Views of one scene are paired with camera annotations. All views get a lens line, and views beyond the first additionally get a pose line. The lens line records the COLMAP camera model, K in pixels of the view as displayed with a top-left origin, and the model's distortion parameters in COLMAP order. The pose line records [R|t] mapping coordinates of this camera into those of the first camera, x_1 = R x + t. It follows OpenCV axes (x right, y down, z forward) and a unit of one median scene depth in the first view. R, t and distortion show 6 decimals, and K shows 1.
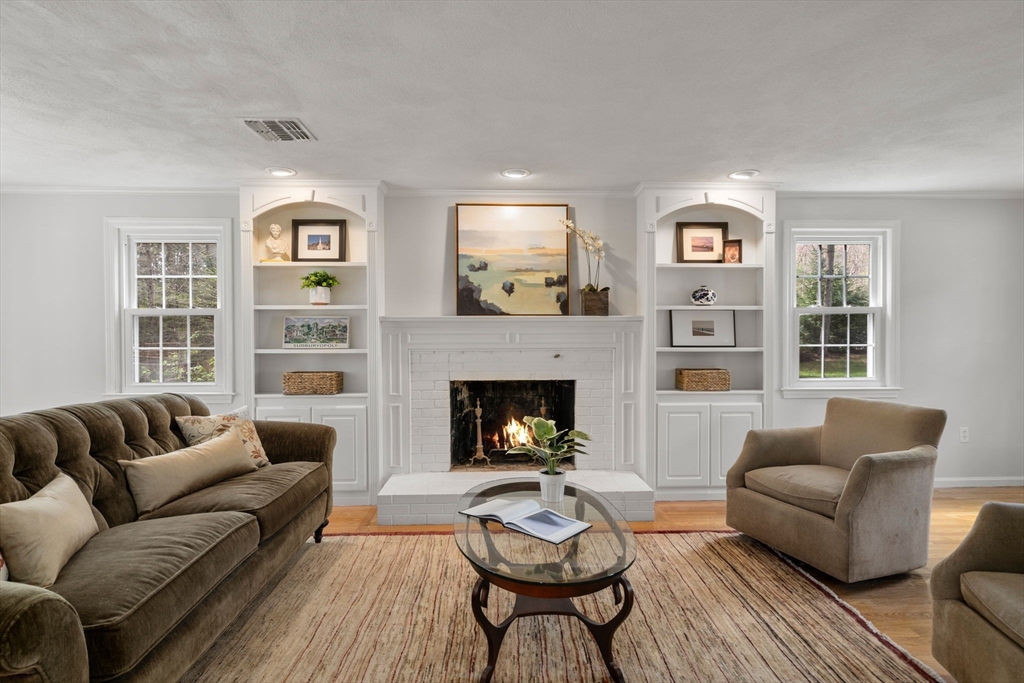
lens RADIAL K [[502.5, 0, 517.4], [0, 502.5, 339.7], [0, 0, 1]] dist [0.002727, 0.001197]
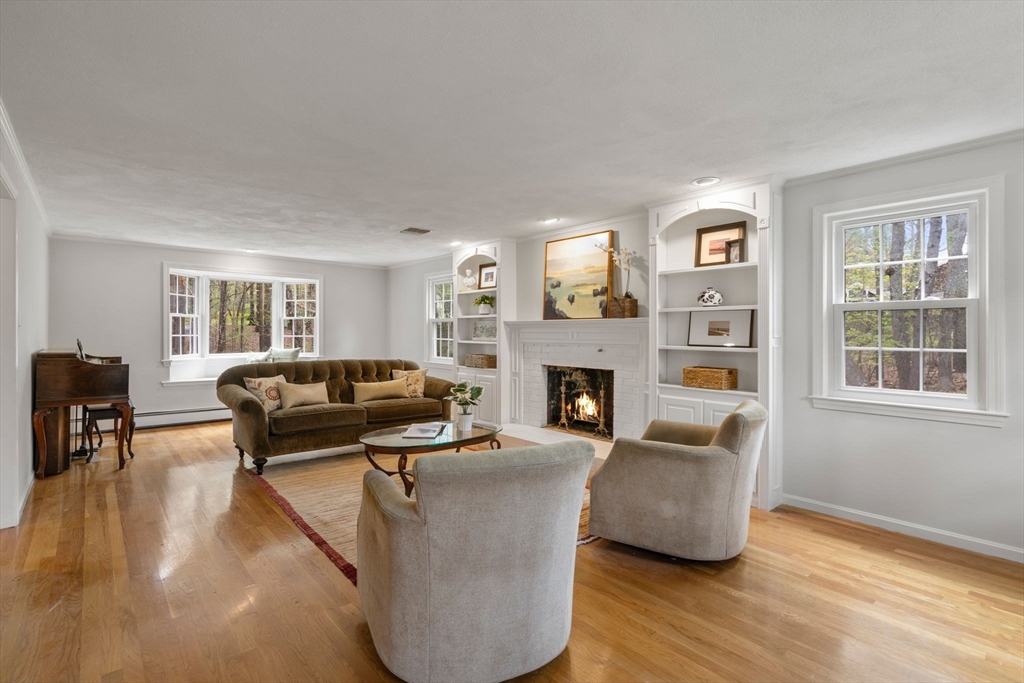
lens RADIAL K [[502.5, 0, 520.3], [0, 502.5, 334.0], [0, 0, 1]] dist [0.002727, 0.001197]
pose [[0.624981, 0.007778, -0.780601, 0.951072], [-0.015179, 0.999882, -0.002190, -0.003050], [0.780492, 0.013218, 0.625026, 0.043731]]
